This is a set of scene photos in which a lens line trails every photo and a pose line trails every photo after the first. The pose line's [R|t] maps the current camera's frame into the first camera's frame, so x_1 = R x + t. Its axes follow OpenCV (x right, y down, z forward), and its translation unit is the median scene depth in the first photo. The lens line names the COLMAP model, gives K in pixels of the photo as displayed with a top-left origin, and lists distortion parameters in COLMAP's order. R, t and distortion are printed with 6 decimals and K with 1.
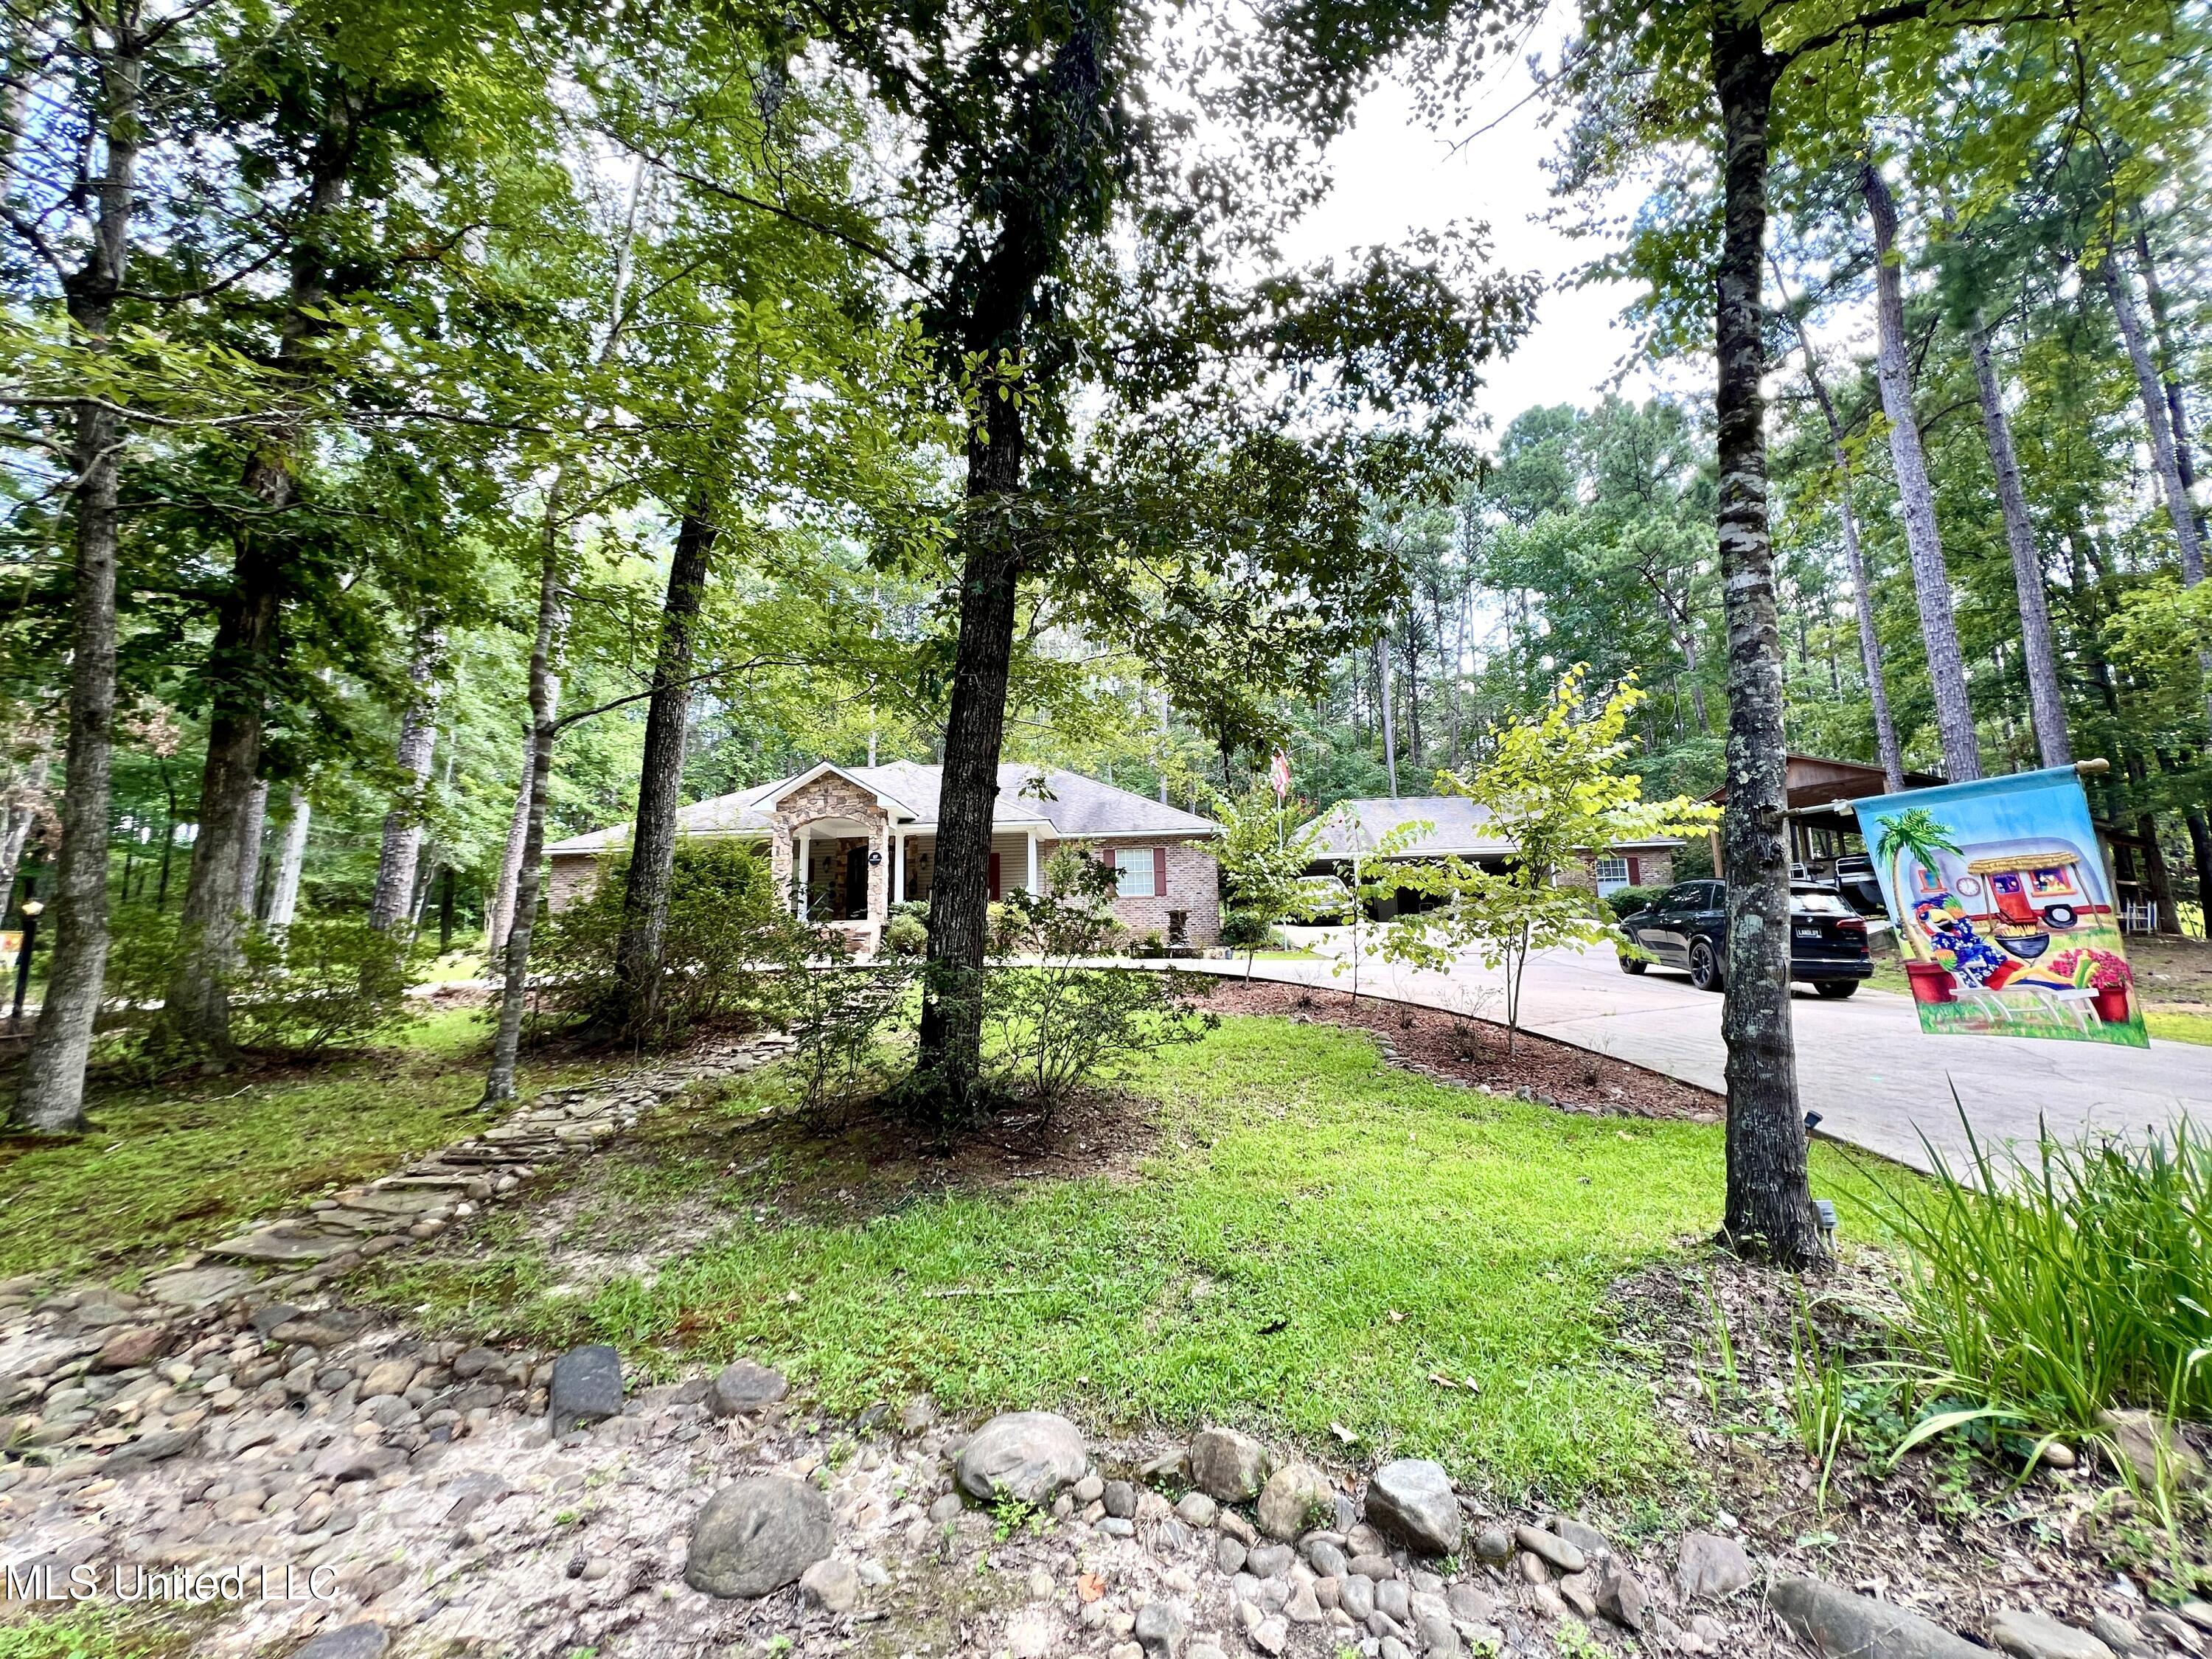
lens RADIAL K [[886.9, 0, 1106.3], [0, 886.9, 840.9], [0, 0, 1]] dist [-0.004373, 0.001583]
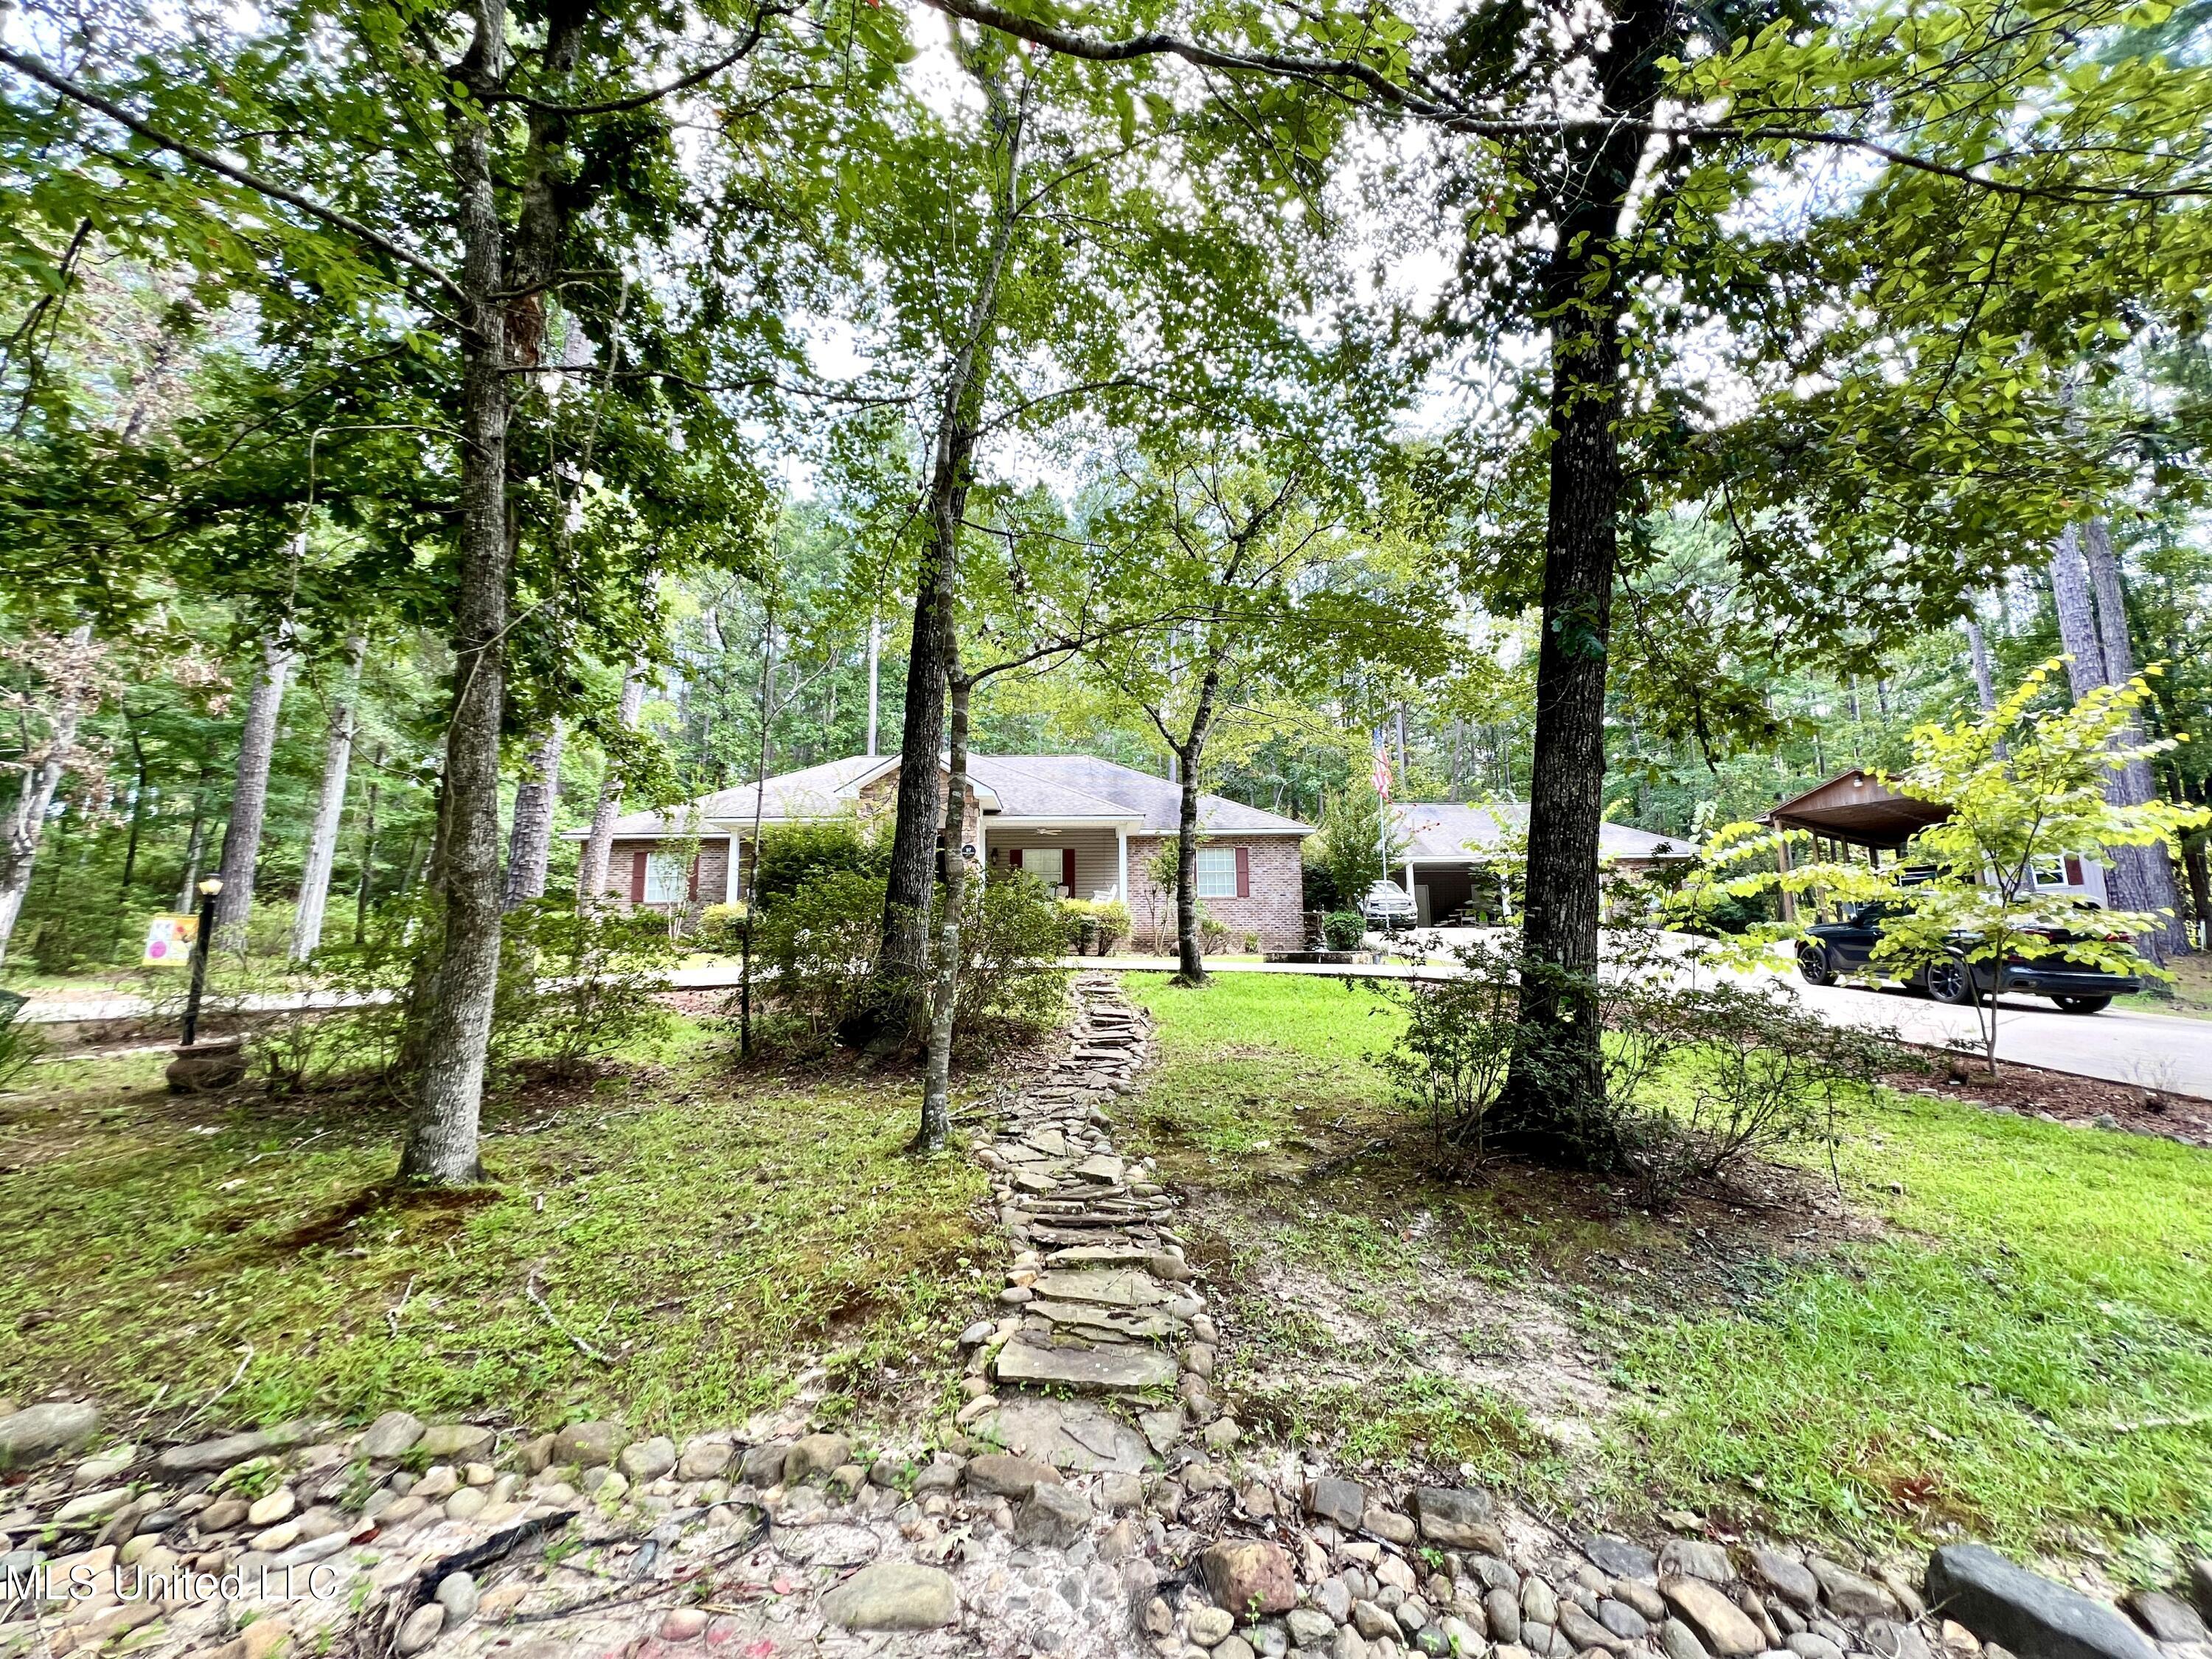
lens RADIAL K [[886.9, 0, 1094.1], [0, 886.9, 839.6], [0, 0, 1]] dist [-0.004373, 0.001583]
pose [[0.997097, 0.023329, 0.072477, -0.191328], [-0.023168, 0.999727, -0.003069, 0.006998], [-0.072529, 0.001381, 0.997365, 0.056156]]
